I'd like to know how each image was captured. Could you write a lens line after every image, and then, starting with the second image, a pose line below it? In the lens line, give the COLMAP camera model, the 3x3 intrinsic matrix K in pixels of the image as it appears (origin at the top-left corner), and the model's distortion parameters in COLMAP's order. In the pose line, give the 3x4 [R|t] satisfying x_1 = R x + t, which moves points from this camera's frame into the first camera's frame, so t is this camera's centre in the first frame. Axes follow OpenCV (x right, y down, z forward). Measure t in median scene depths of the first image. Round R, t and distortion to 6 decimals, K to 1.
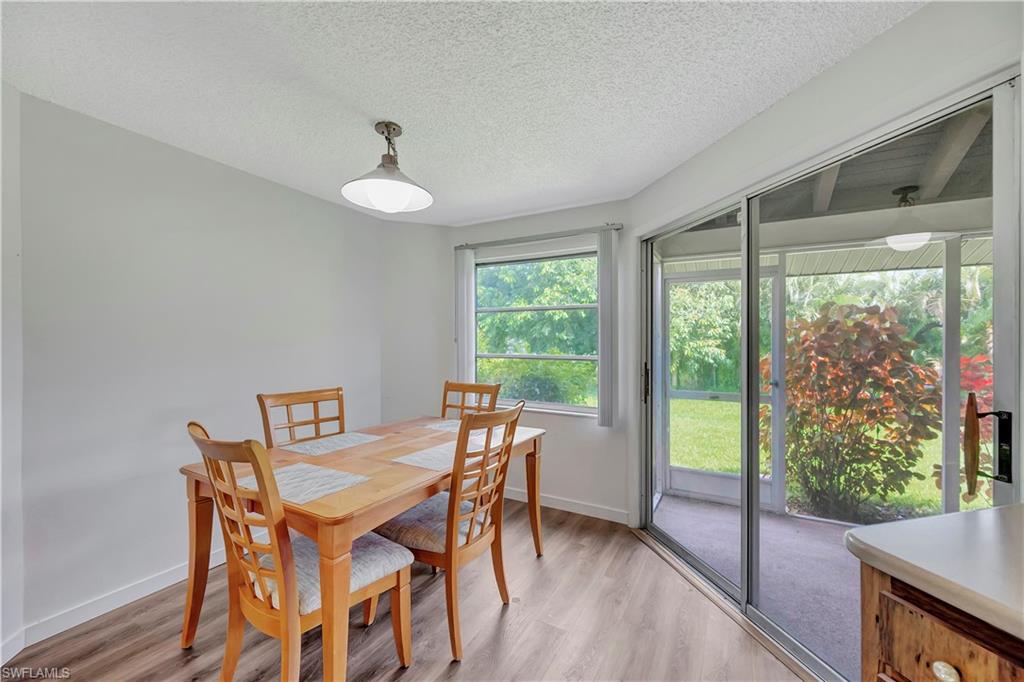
lens RADIAL K [[405.7, 0, 513.6], [0, 405.7, 339.4], [0, 0, 1]] dist [-0.001505, 0.000866]
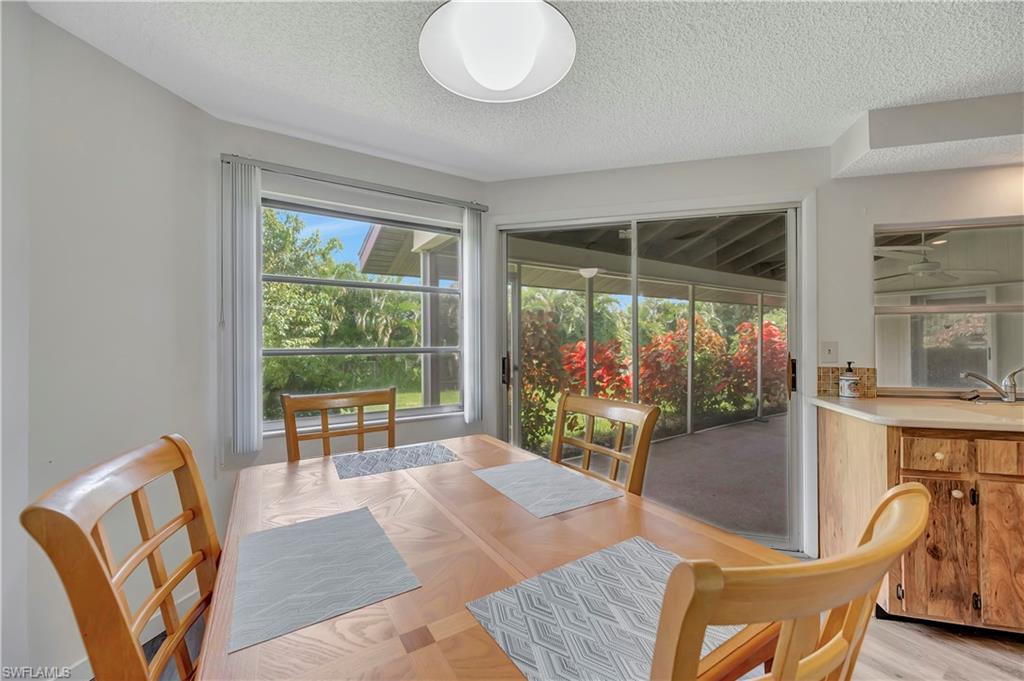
lens RADIAL K [[405.7, 0, 512.7], [0, 405.7, 341.7], [0, 0, 1]] dist [-0.001083, 0.000383]
pose [[0.476264, -0.006154, 0.879281, -0.502327], [0.002508, 0.999981, 0.005640, 0.024134], [-0.879299, -0.000481, 0.476270, 0.455217]]
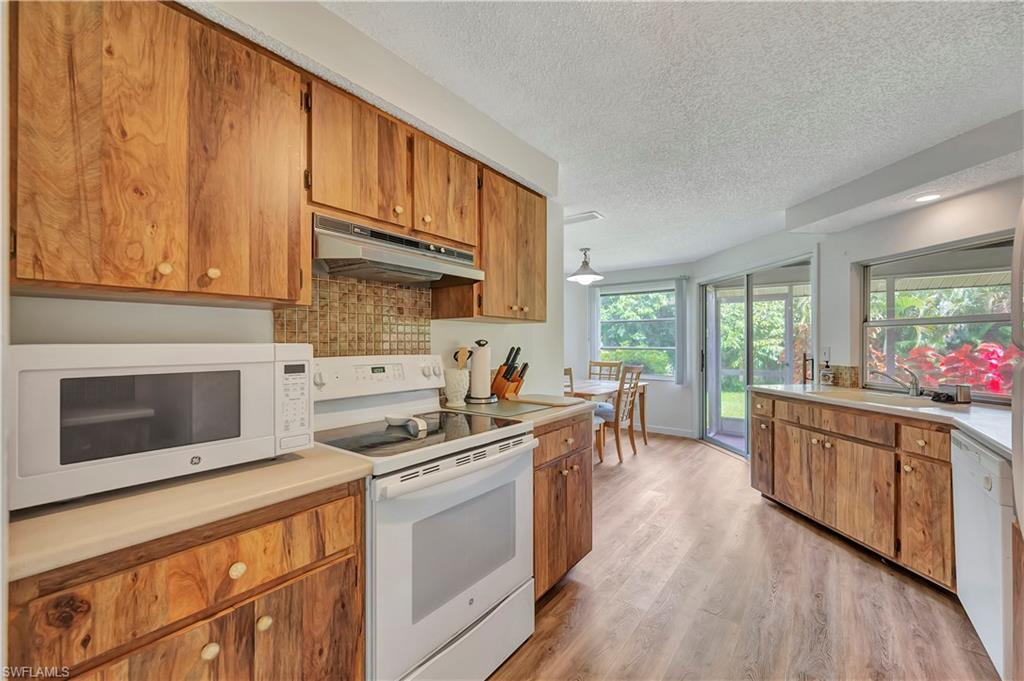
lens RADIAL K [[405.7, 0, 509.2], [0, 405.7, 344.9], [0, 0, 1]] dist [-0.001083, 0.000383]
pose [[0.987476, -0.002920, -0.157745, -0.234558], [0.004526, 0.999941, 0.009825, 0.010176], [0.157707, -0.010415, 0.987431, -0.894067]]
